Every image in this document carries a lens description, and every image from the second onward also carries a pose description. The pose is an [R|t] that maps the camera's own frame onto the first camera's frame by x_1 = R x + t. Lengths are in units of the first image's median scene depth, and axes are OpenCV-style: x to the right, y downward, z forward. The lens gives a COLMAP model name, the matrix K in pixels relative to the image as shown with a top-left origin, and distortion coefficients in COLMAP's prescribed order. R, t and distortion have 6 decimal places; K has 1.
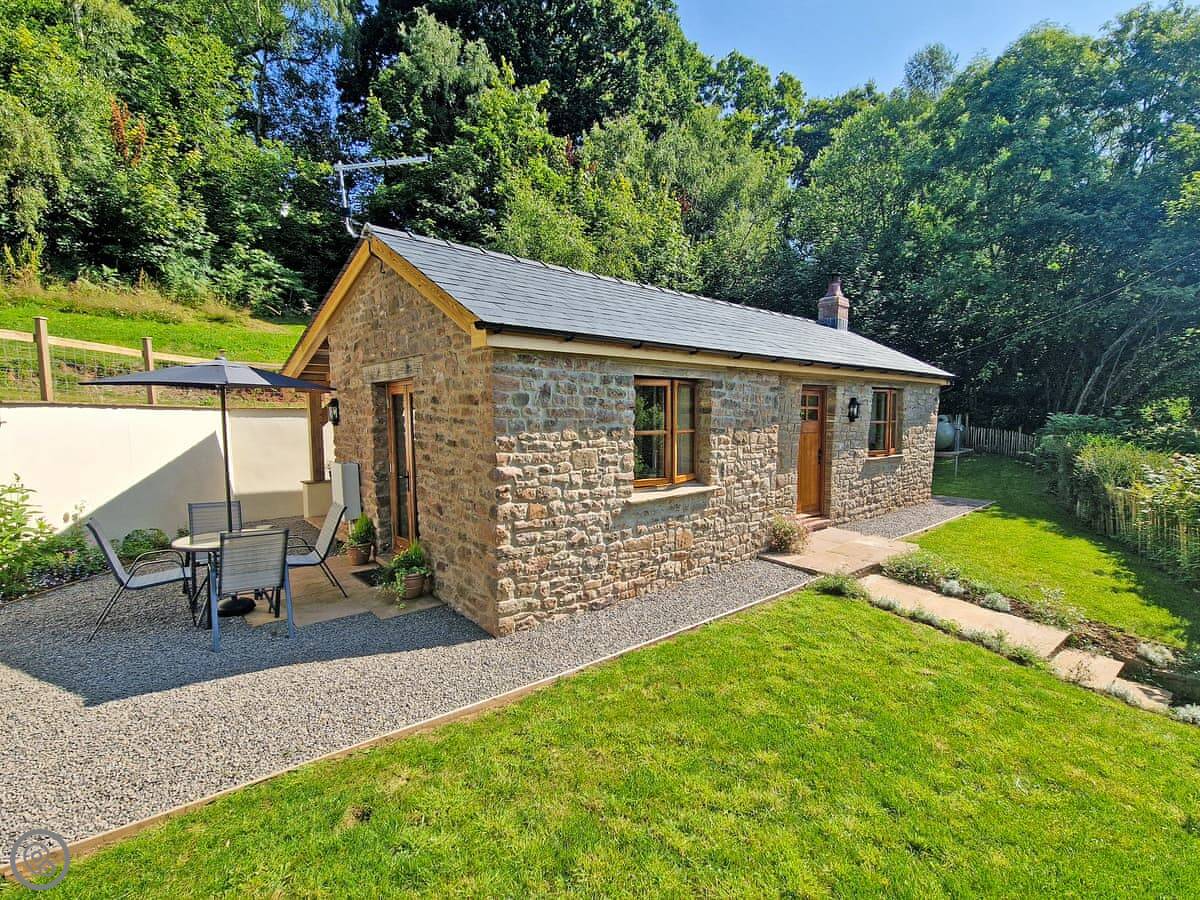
lens RADIAL K [[507.6, 0, 599.5], [0, 507.6, 454.6], [0, 0, 1]] dist [-0.000830, -0.000862]
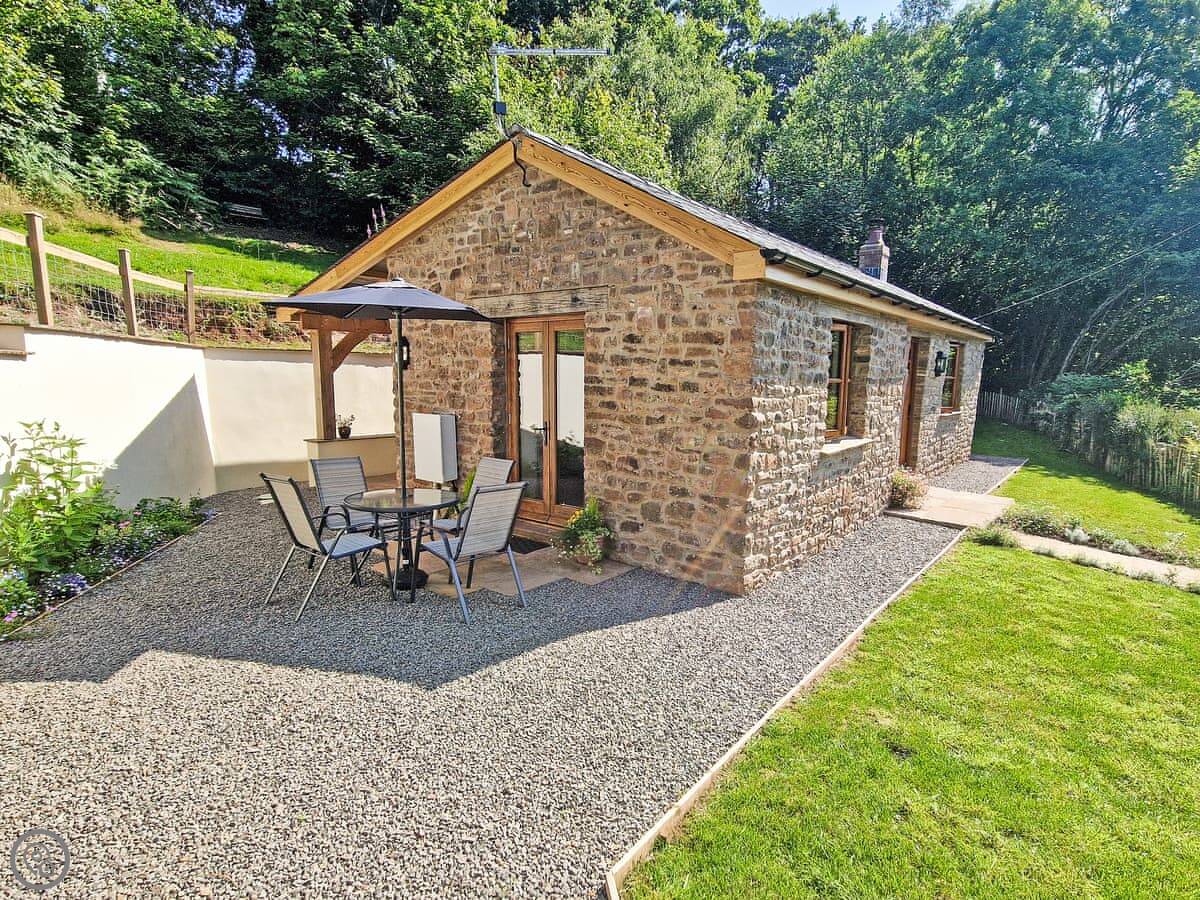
lens RADIAL K [[584.8, 0, 595.4], [0, 584.8, 449.6], [0, 0, 1]] dist [-0.004640, 0.002926]
pose [[0.985684, -0.004833, 0.168537, -0.414828], [-0.004324, 0.998536, 0.053921, 0.022511], [-0.168550, -0.053878, 0.984219, 0.002364]]
